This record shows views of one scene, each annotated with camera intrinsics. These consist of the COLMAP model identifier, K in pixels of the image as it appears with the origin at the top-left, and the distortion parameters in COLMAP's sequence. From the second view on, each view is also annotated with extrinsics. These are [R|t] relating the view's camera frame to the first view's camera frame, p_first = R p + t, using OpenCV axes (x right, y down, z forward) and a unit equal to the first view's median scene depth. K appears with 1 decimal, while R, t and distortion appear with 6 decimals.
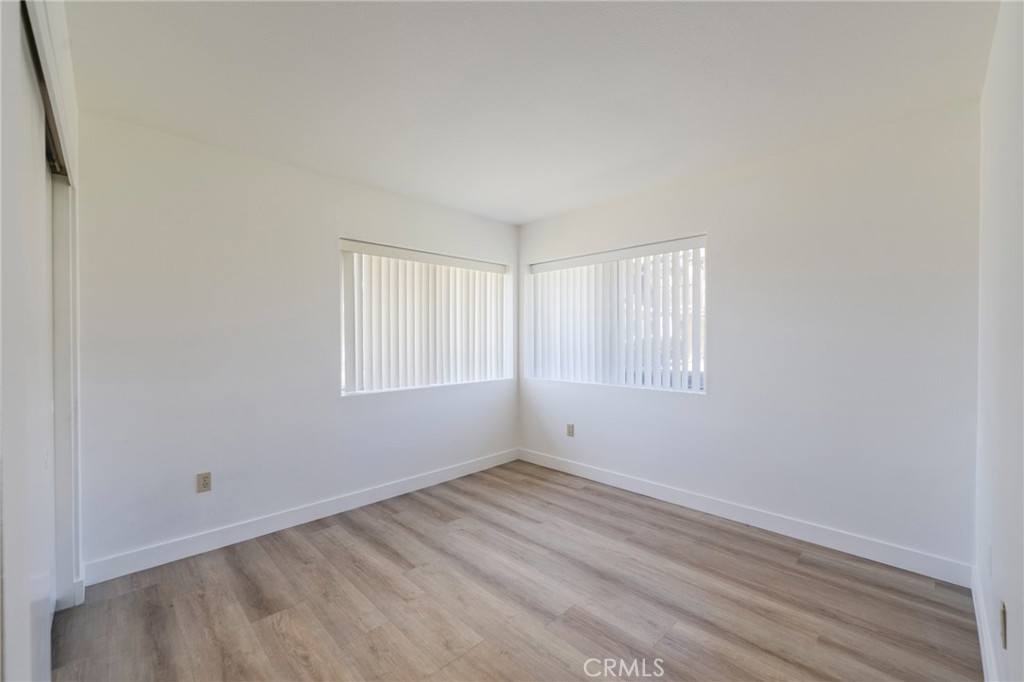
lens RADIAL K [[417.9, 0, 510.1], [0, 417.9, 337.9], [0, 0, 1]] dist [0.002384, -0.001429]
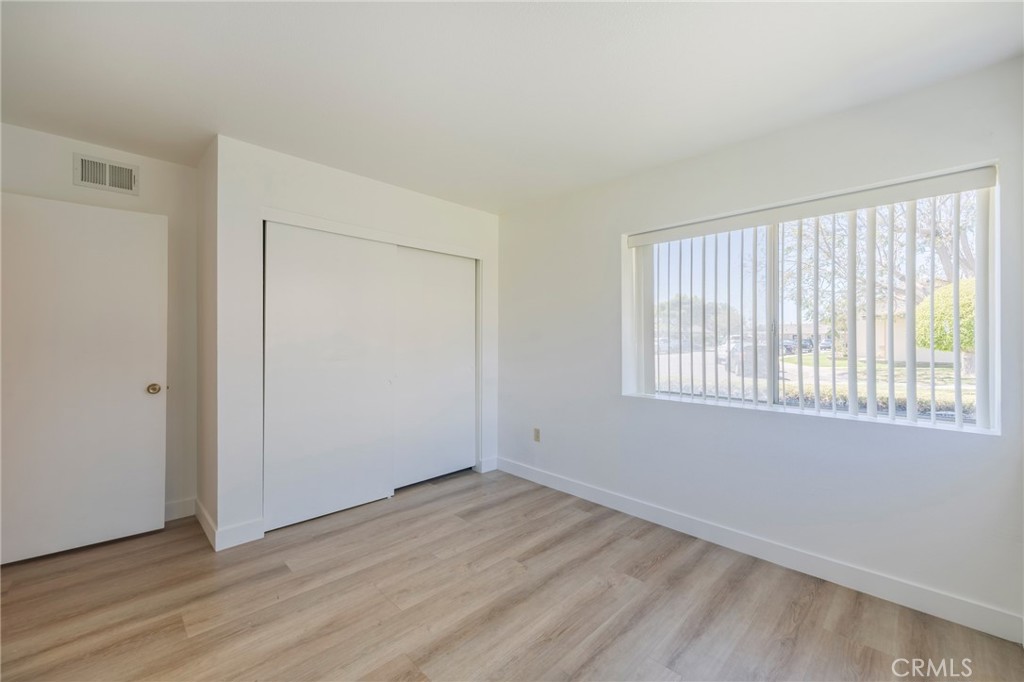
lens RADIAL K [[417.9, 0, 510.0], [0, 417.9, 338.5], [0, 0, 1]] dist [0.002384, -0.001429]
pose [[-0.001607, 0.008331, -0.999964, 0.682073], [-0.002796, 0.999961, 0.008335, -0.004594], [0.999995, 0.002809, -0.001583, 0.845842]]
